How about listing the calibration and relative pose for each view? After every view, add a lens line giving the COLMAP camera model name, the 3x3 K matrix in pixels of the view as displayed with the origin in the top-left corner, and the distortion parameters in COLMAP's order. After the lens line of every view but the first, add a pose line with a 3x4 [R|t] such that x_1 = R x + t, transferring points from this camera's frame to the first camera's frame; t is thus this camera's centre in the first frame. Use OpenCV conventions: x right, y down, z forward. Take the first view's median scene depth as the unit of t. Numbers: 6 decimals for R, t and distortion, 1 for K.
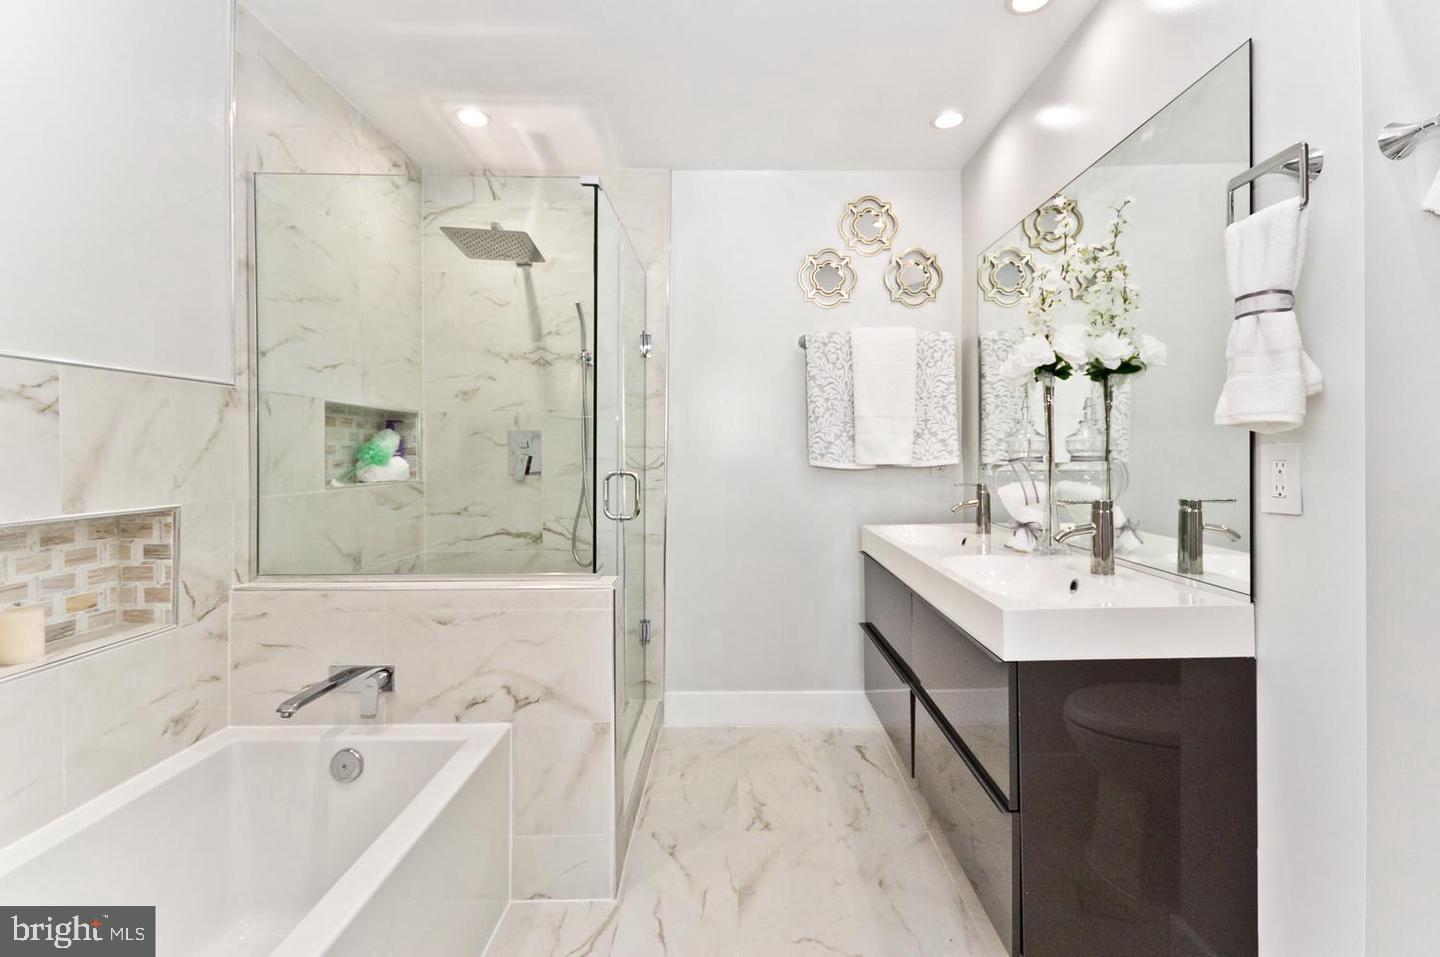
lens RADIAL K [[661.2, 0, 755.3], [0, 661.2, 455.1], [0, 0, 1]] dist [0.008502, 0.000240]
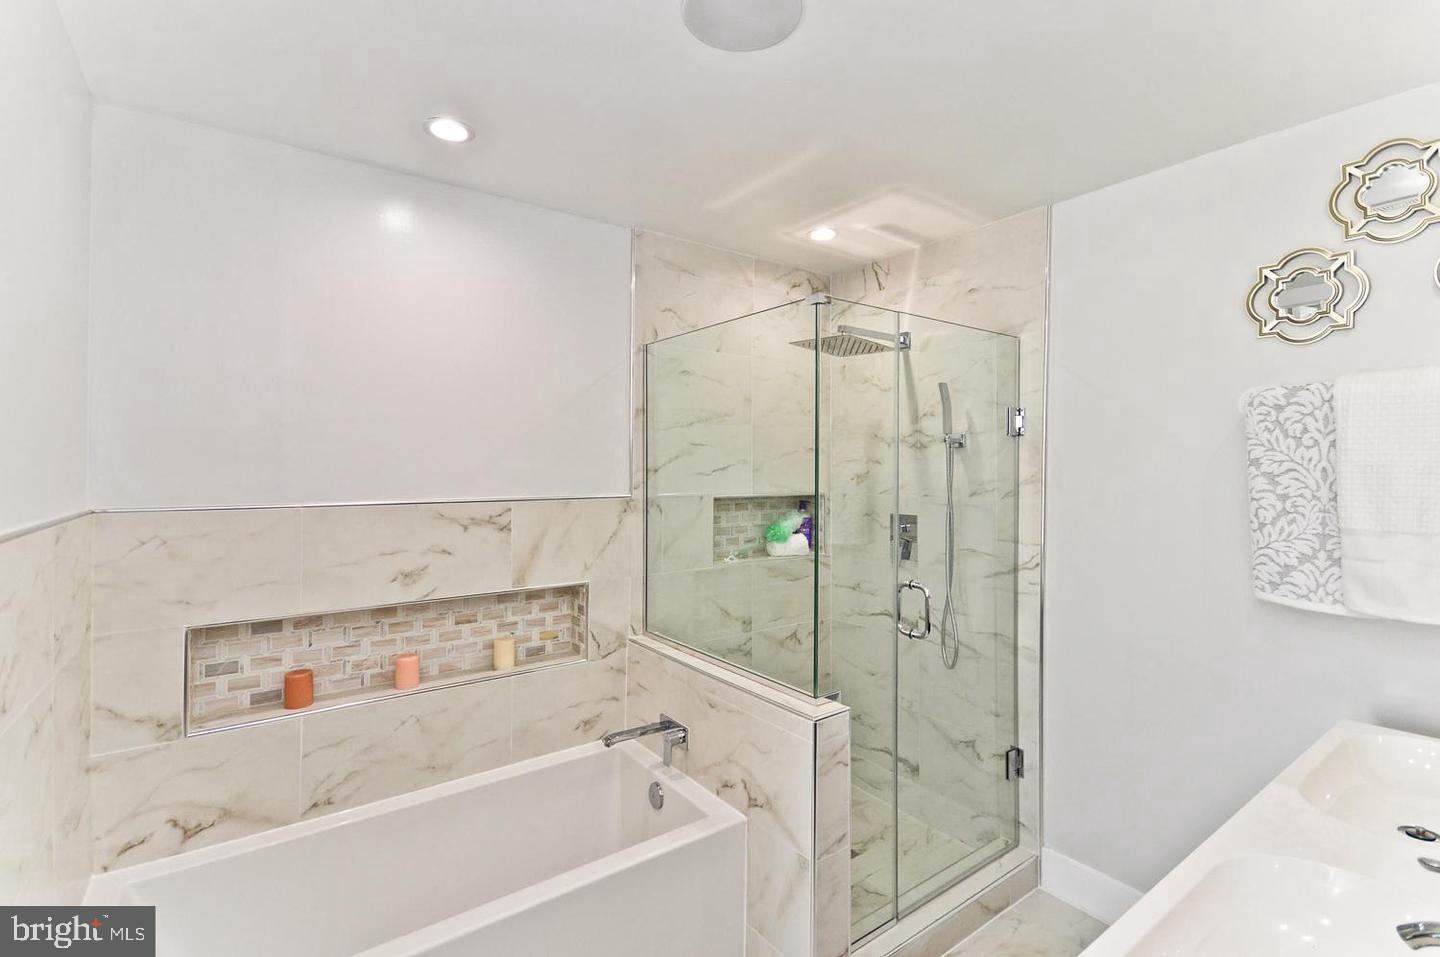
lens RADIAL K [[661.2, 0, 721.7], [0, 661.2, 469.3], [0, 0, 1]] dist [0.008502, 0.000240]
pose [[0.582937, 0.002829, -0.812512, 0.471043], [-0.010799, 0.999933, -0.004266, -0.154401], [0.812445, 0.011261, 0.582928, 0.314700]]
